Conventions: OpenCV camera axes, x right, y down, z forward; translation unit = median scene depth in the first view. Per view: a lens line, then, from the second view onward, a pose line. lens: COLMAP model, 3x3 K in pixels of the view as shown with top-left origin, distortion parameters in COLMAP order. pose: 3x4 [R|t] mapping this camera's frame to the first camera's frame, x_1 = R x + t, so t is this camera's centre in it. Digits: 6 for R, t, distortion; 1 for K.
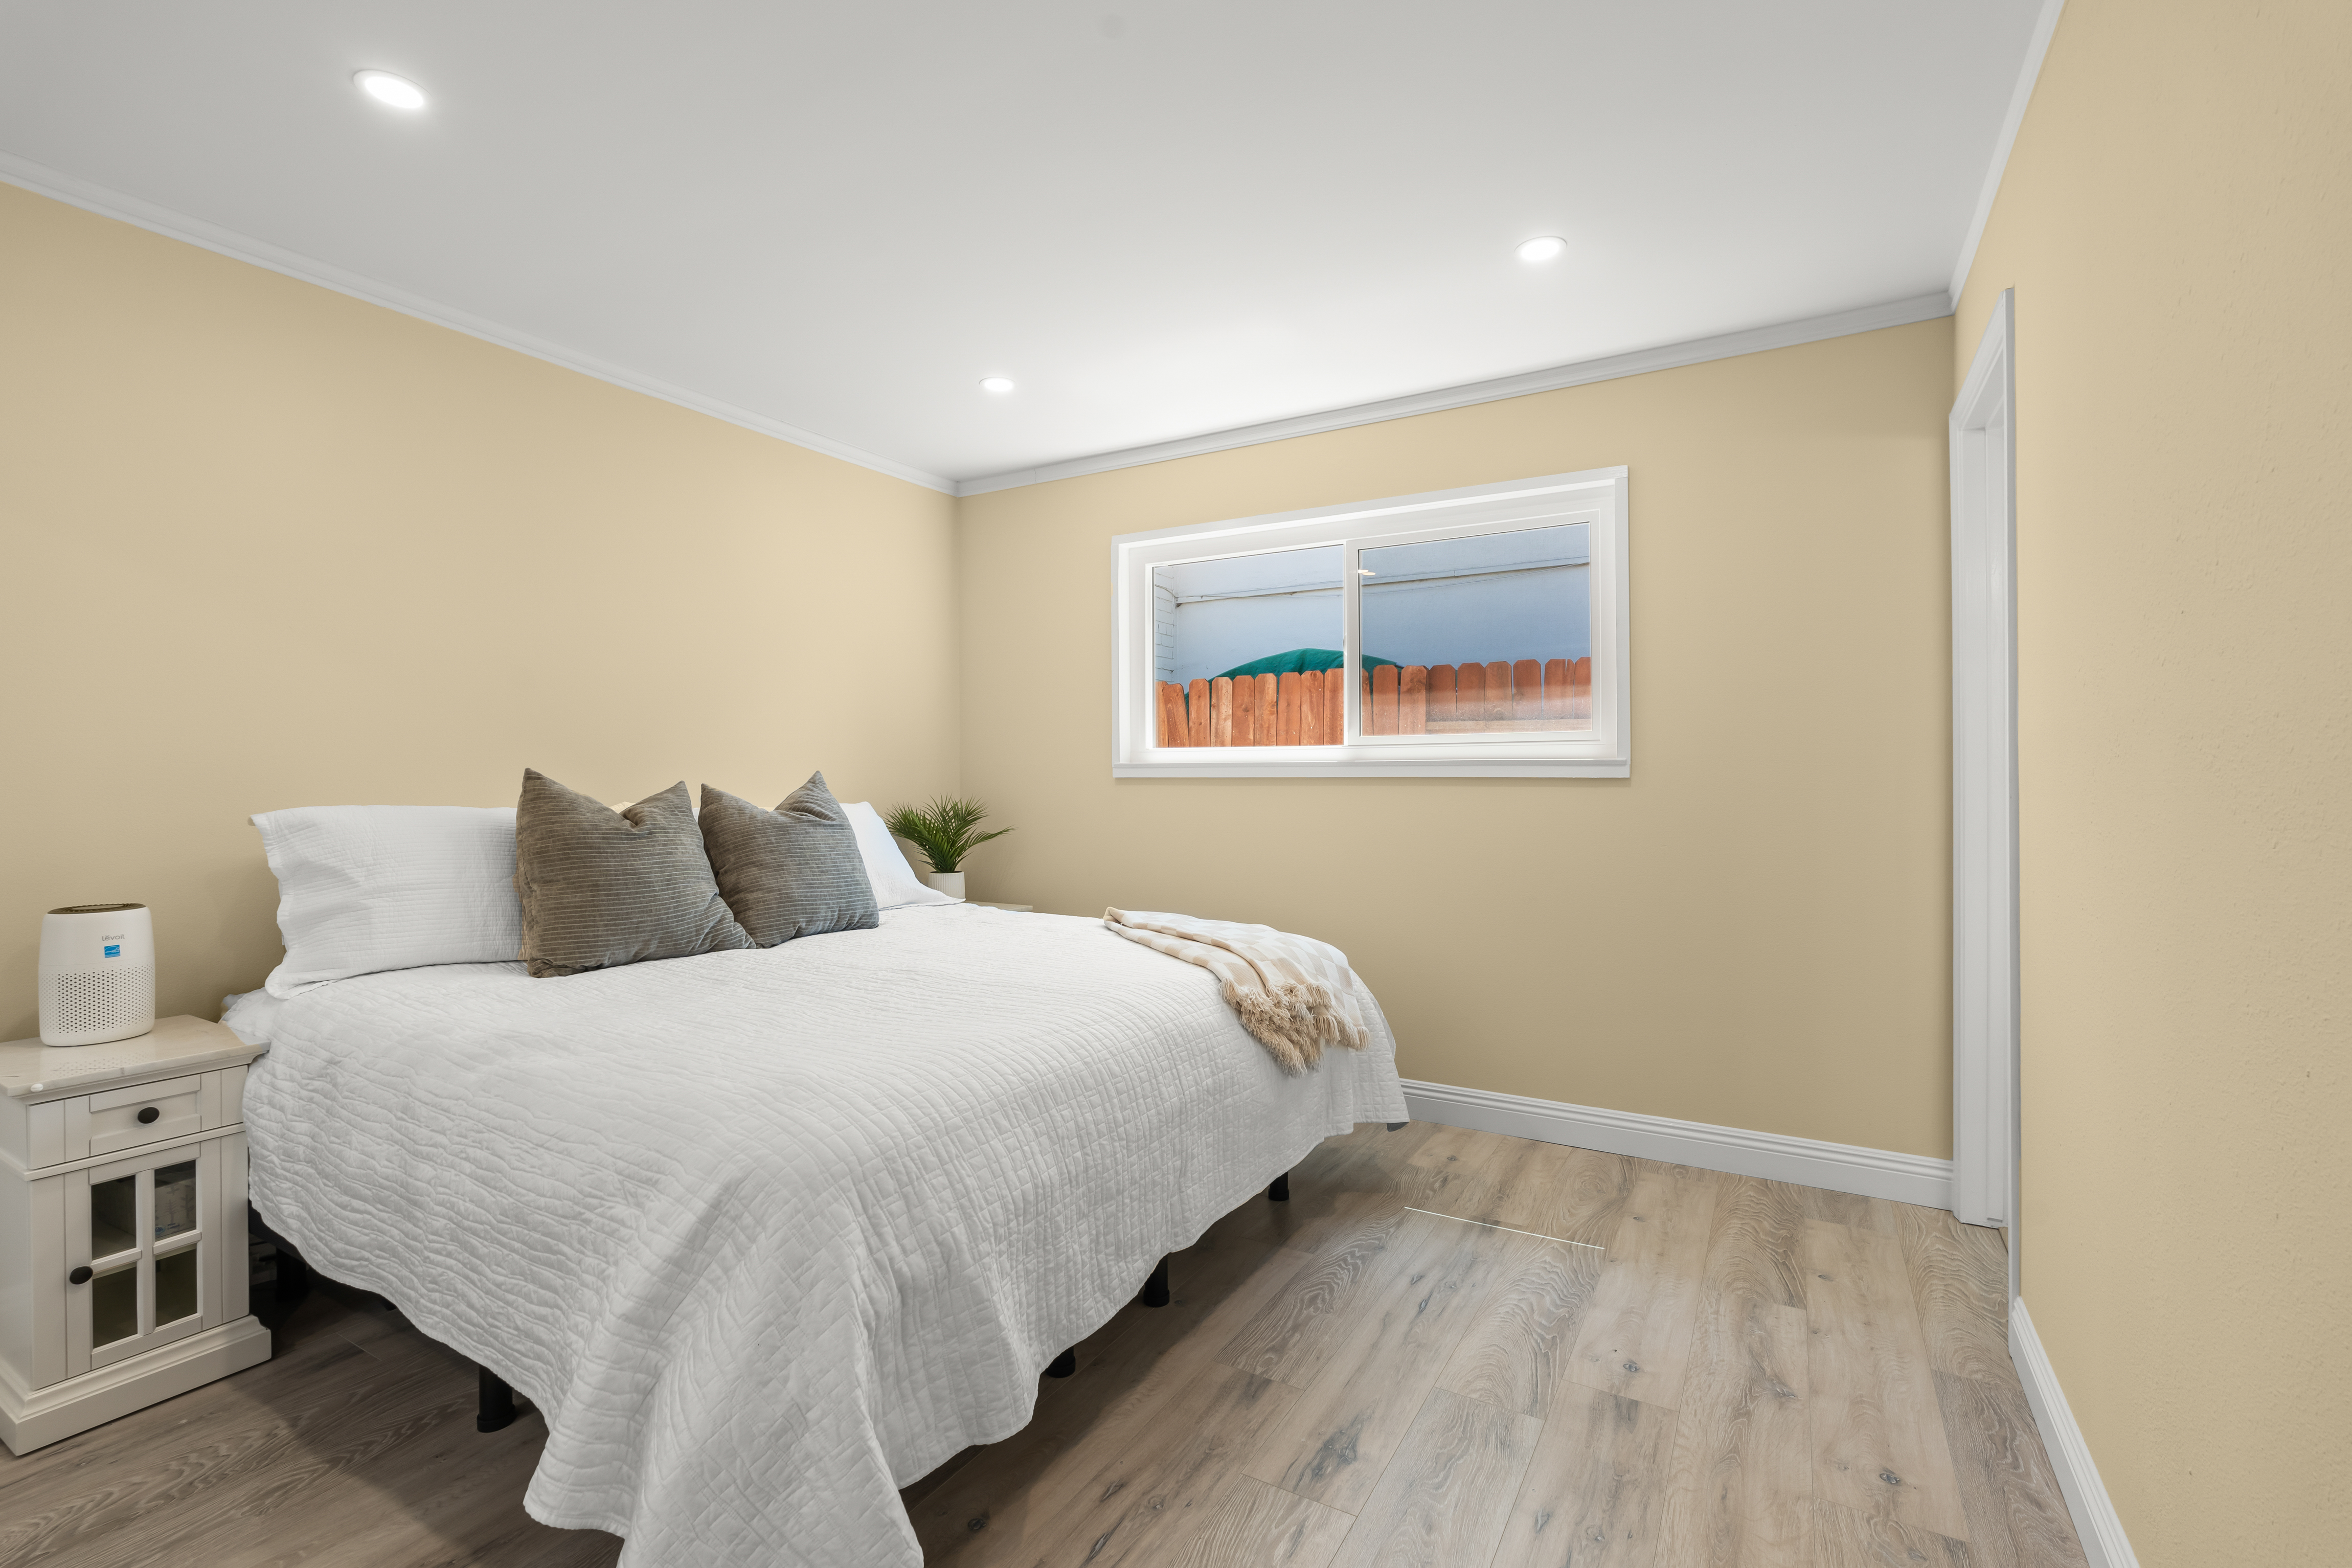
lens RADIAL K [[1033.8, 0, 1171.9], [0, 1033.8, 776.4], [0, 0, 1]] dist [-0.007550, 0.001351]
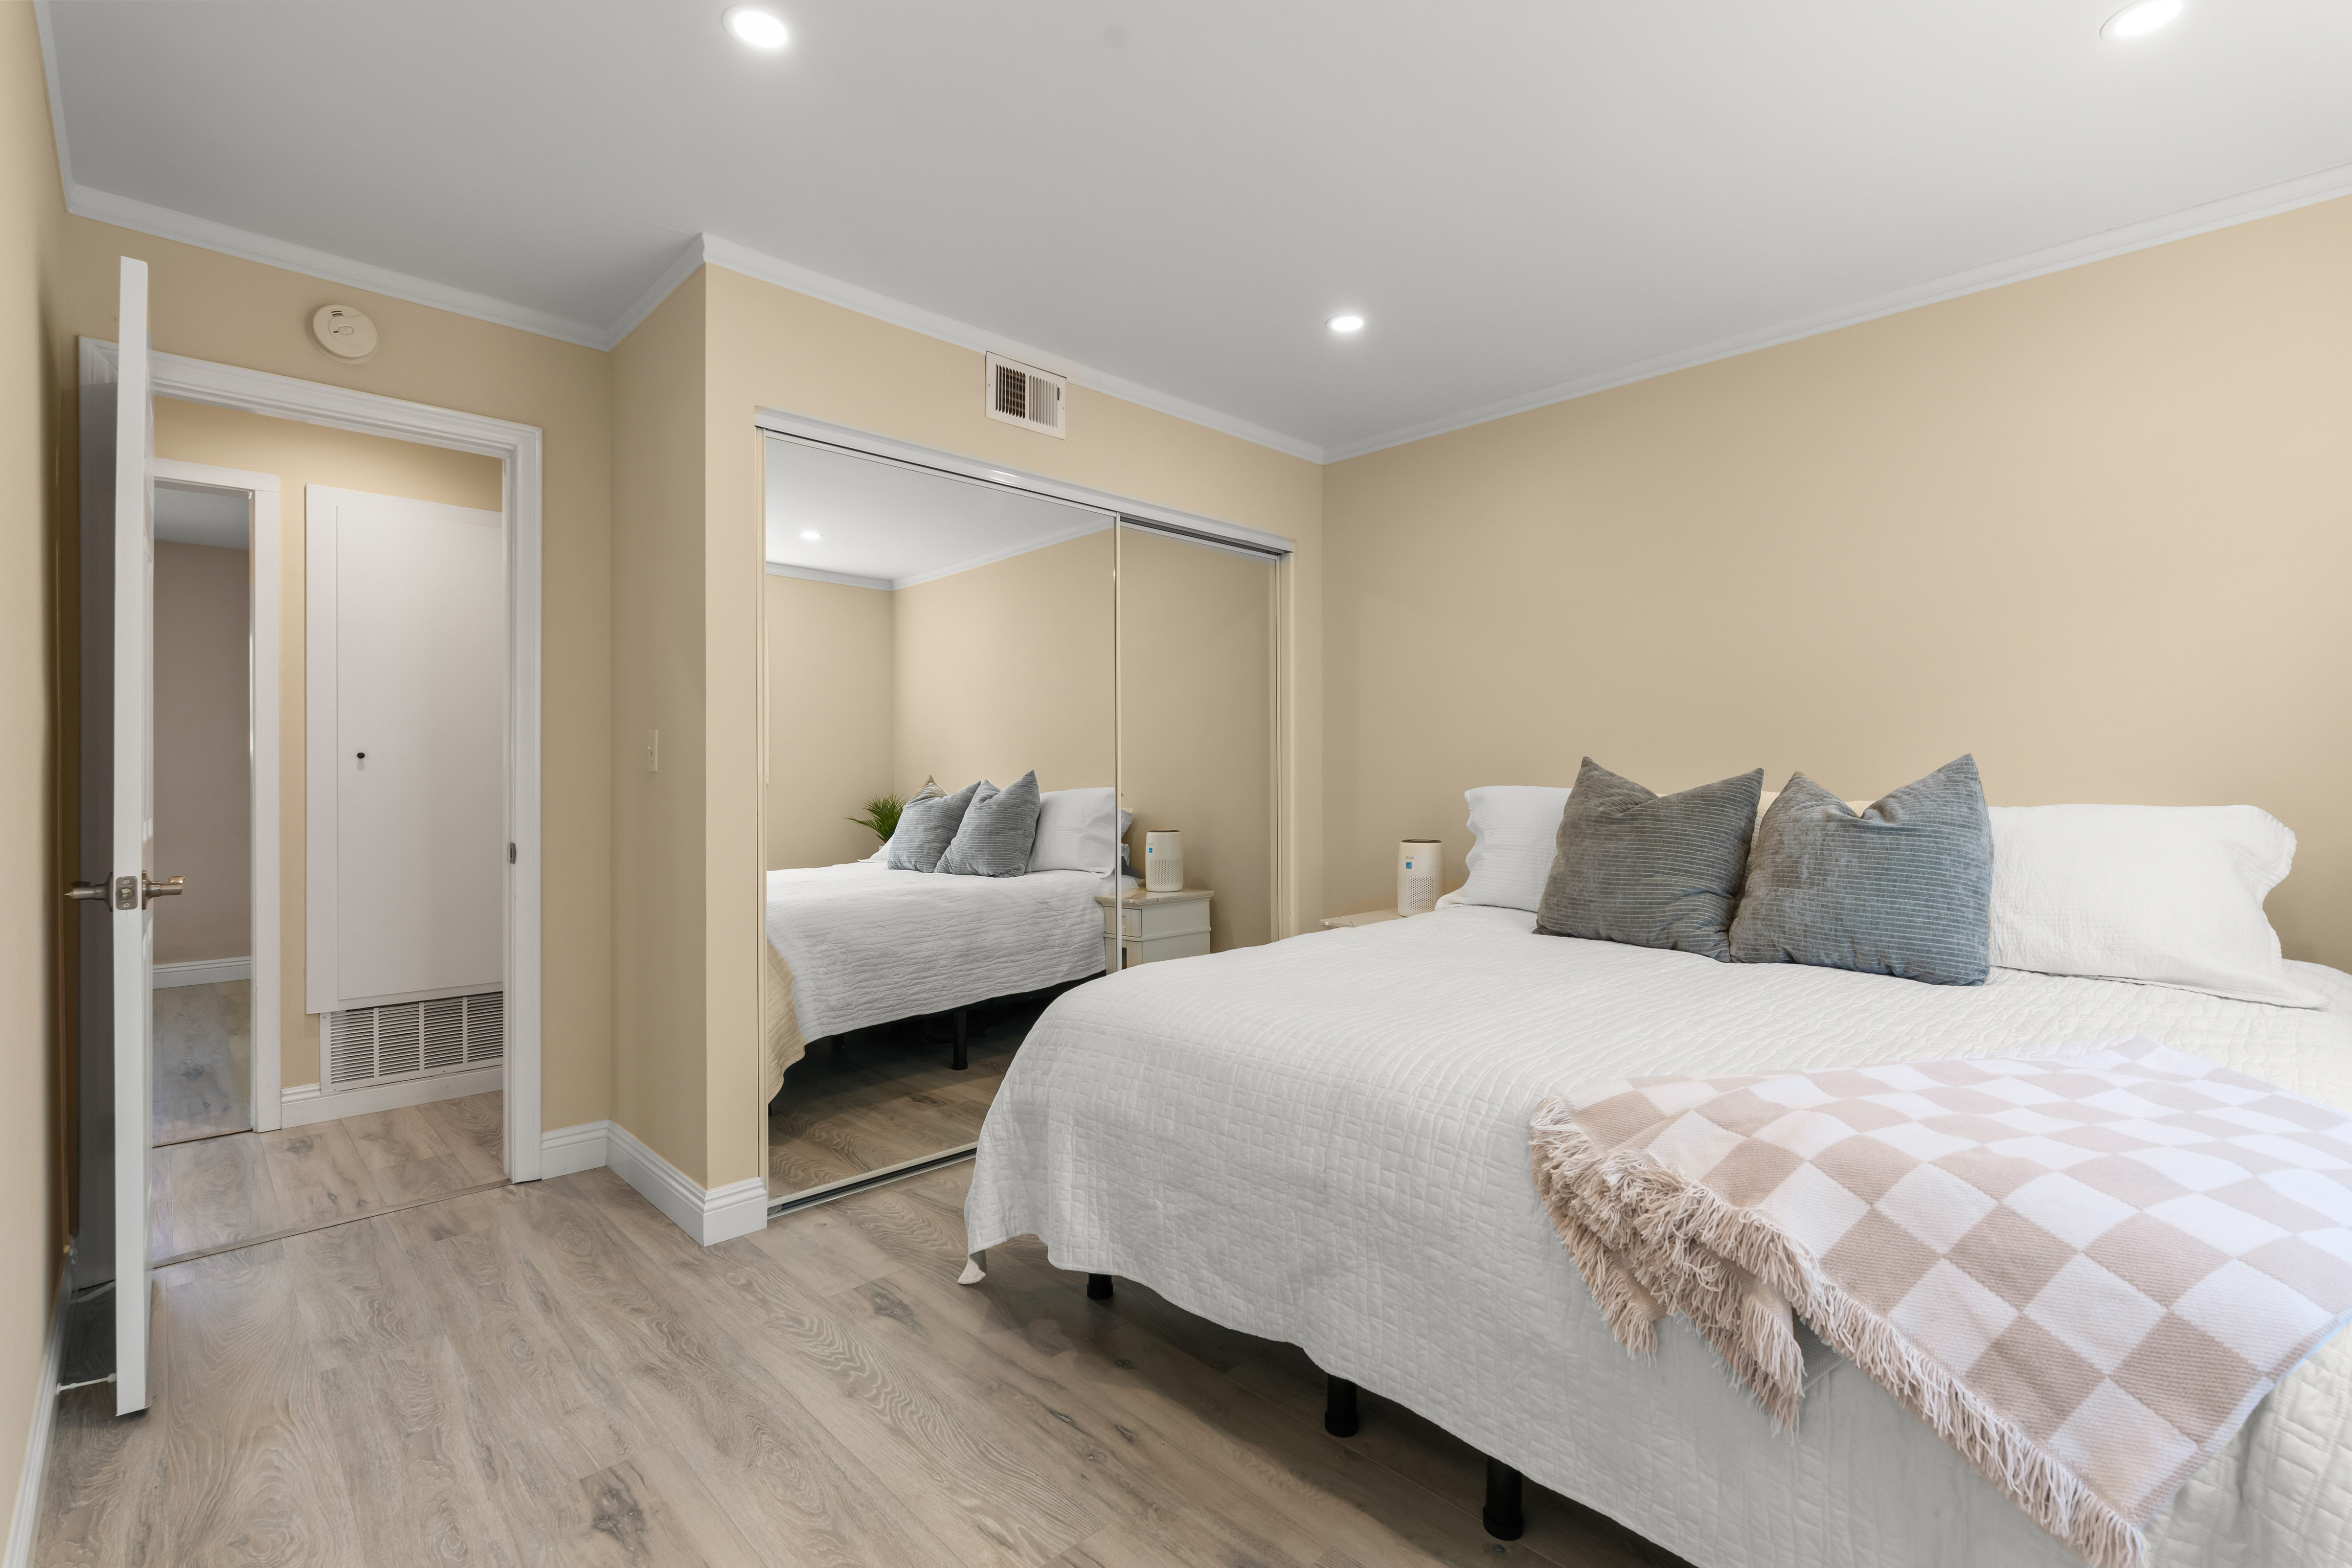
lens RADIAL K [[1033.8, 0, 1173.4], [0, 1033.8, 781.3], [0, 0, 1]] dist [-0.007550, 0.001351]
pose [[-0.255620, 0.010174, -0.966724, 0.807821], [0.001580, 0.999948, 0.010106, 0.009808], [0.966776, 0.001056, -0.255623, 1.122202]]
